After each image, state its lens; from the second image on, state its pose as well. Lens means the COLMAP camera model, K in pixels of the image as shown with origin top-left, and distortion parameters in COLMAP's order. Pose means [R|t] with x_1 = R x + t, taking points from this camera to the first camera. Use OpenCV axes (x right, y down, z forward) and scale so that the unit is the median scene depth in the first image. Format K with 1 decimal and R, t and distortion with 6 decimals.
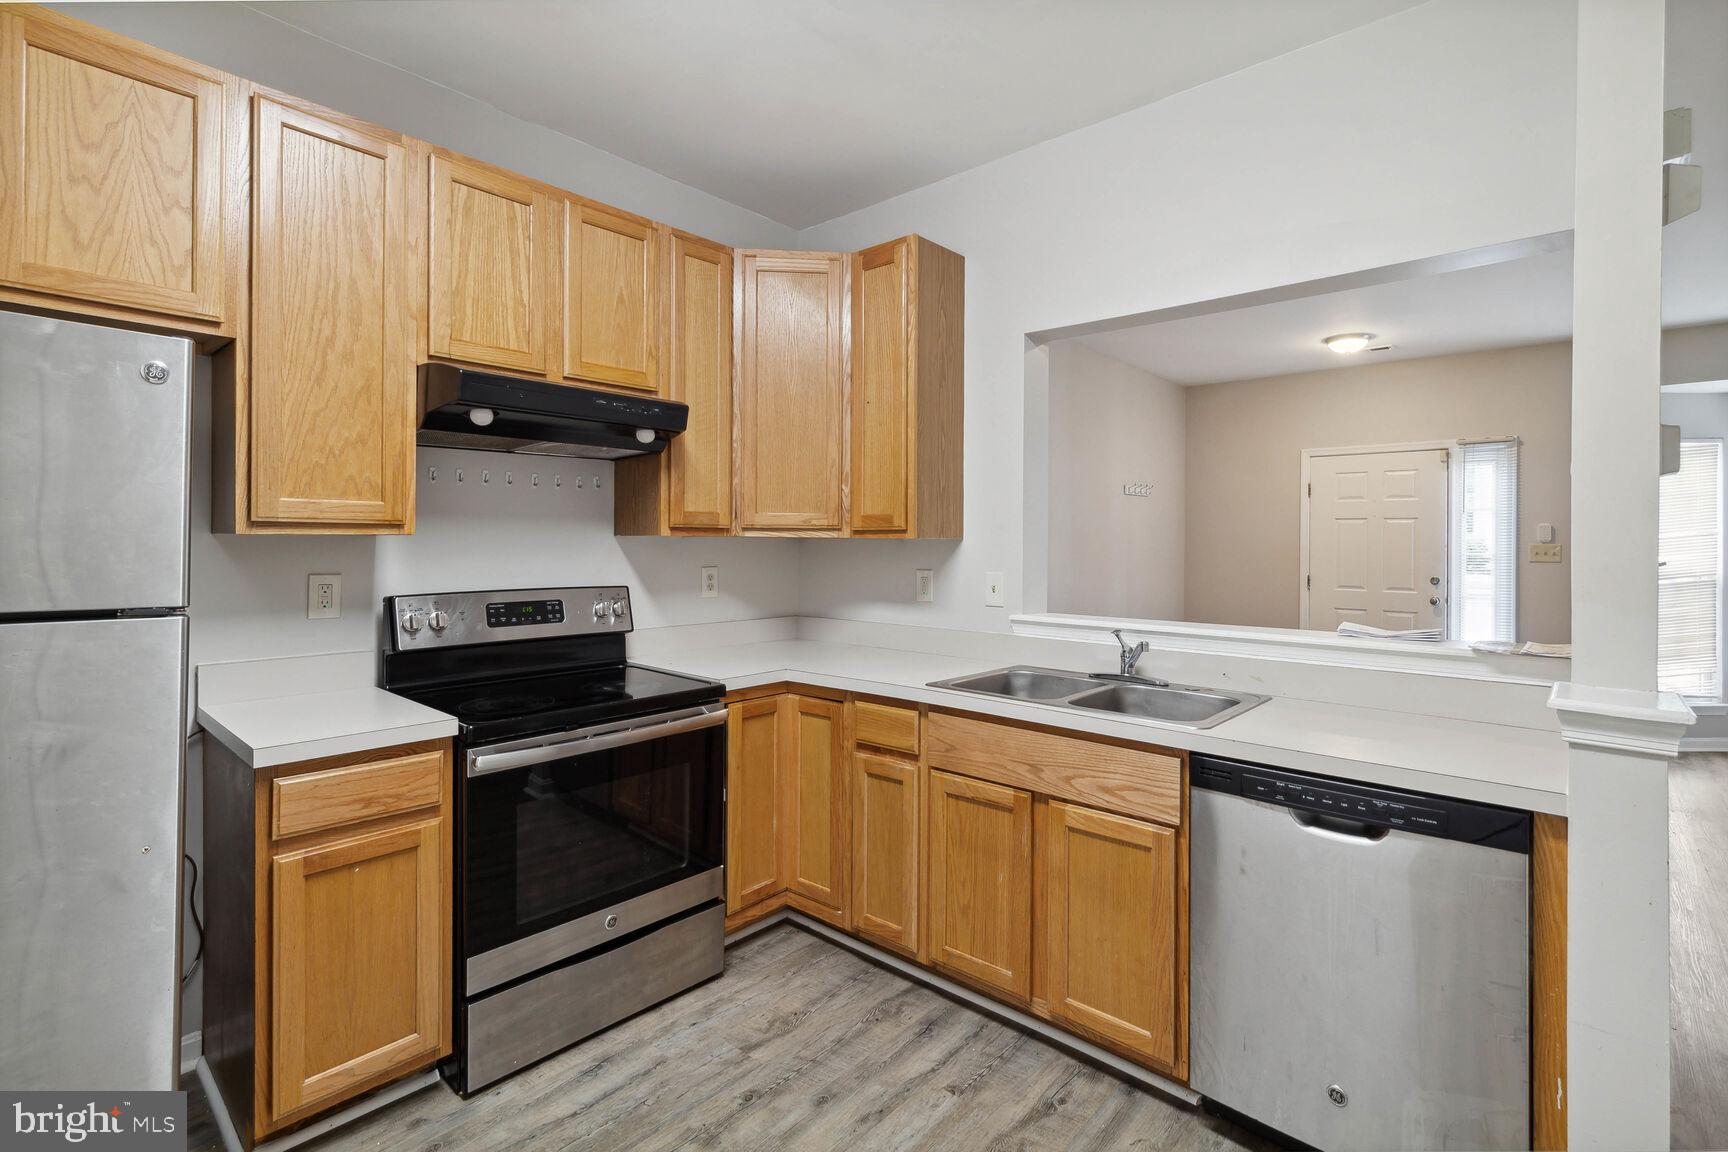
lens RADIAL K [[810.9, 0, 870.5], [0, 810.9, 545.2], [0, 0, 1]] dist [-0.000613, -0.000406]
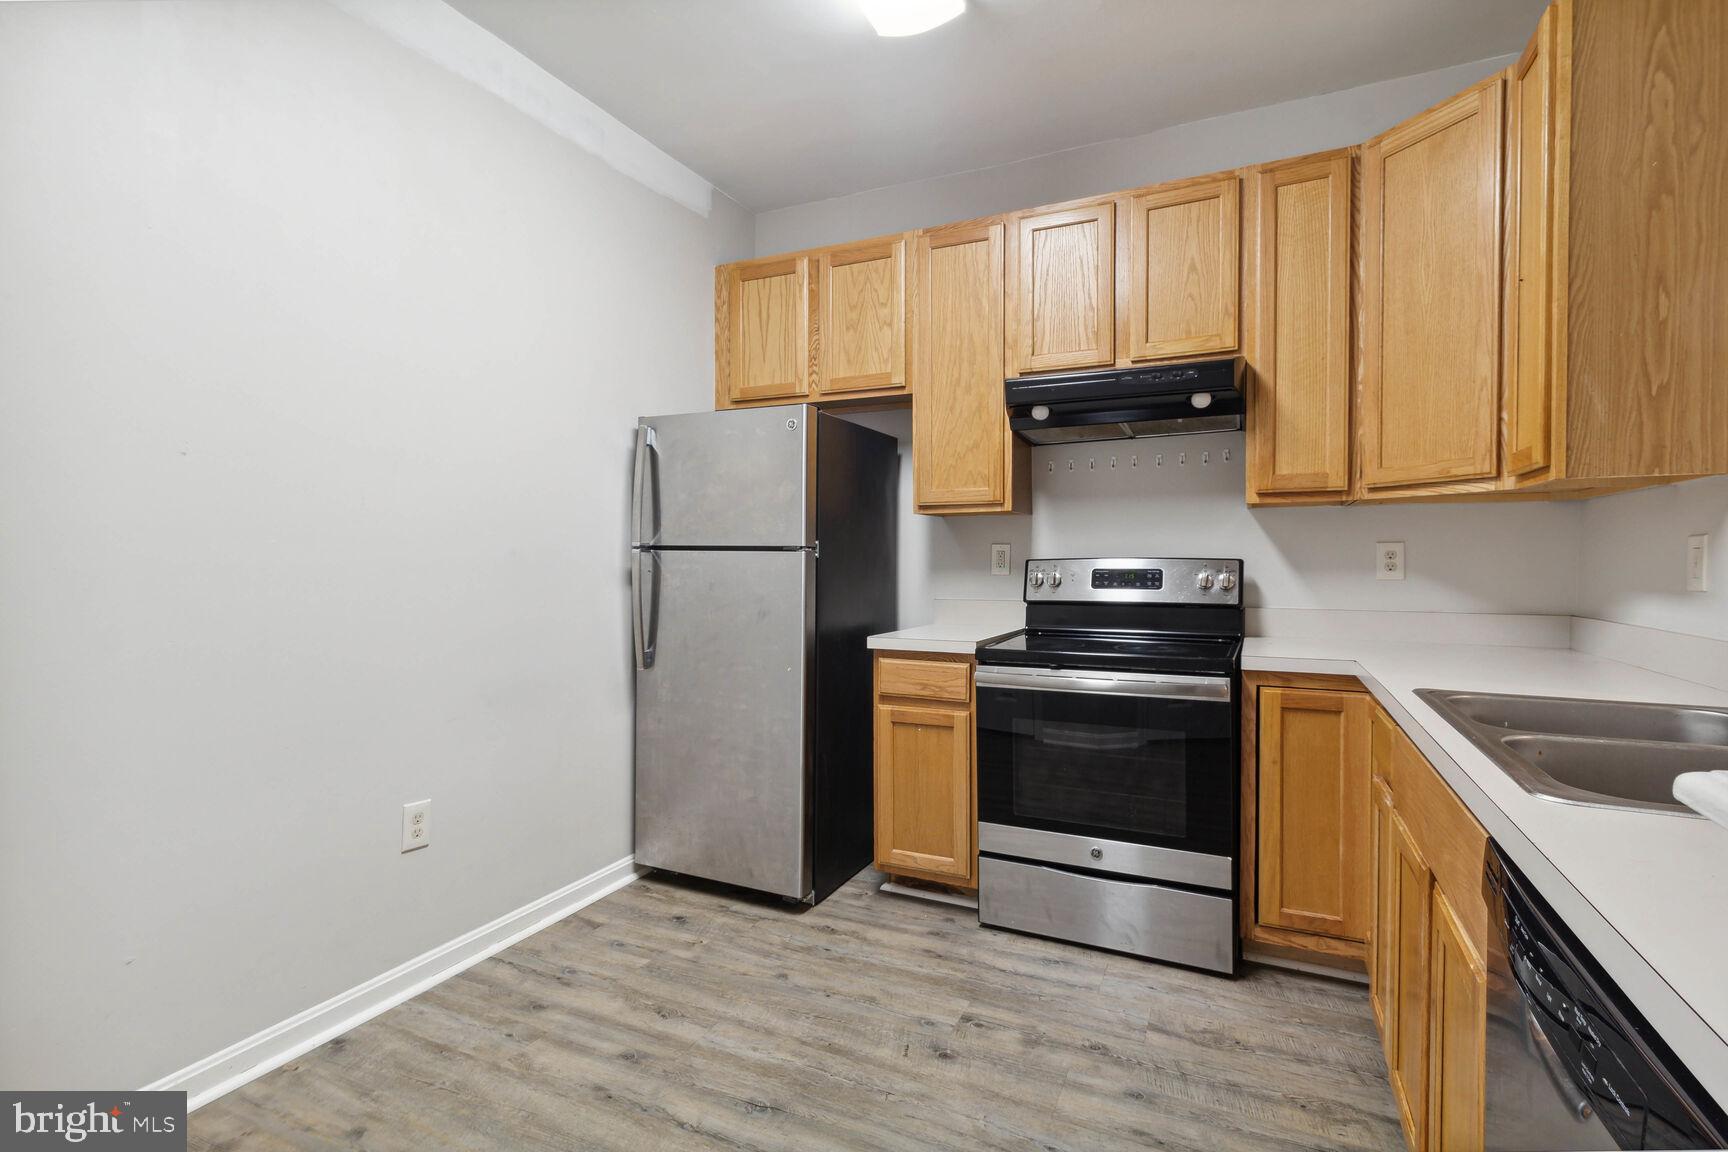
lens RADIAL K [[809.1, 0, 880.1], [0, 809.1, 580.4], [0, 0, 1]] dist [0.001044, -0.000075]
pose [[0.274540, 0.017594, -0.961415, 0.613187], [-0.004491, 0.999845, 0.017014, 0.074157], [0.961565, -0.000353, 0.274576, 0.394868]]
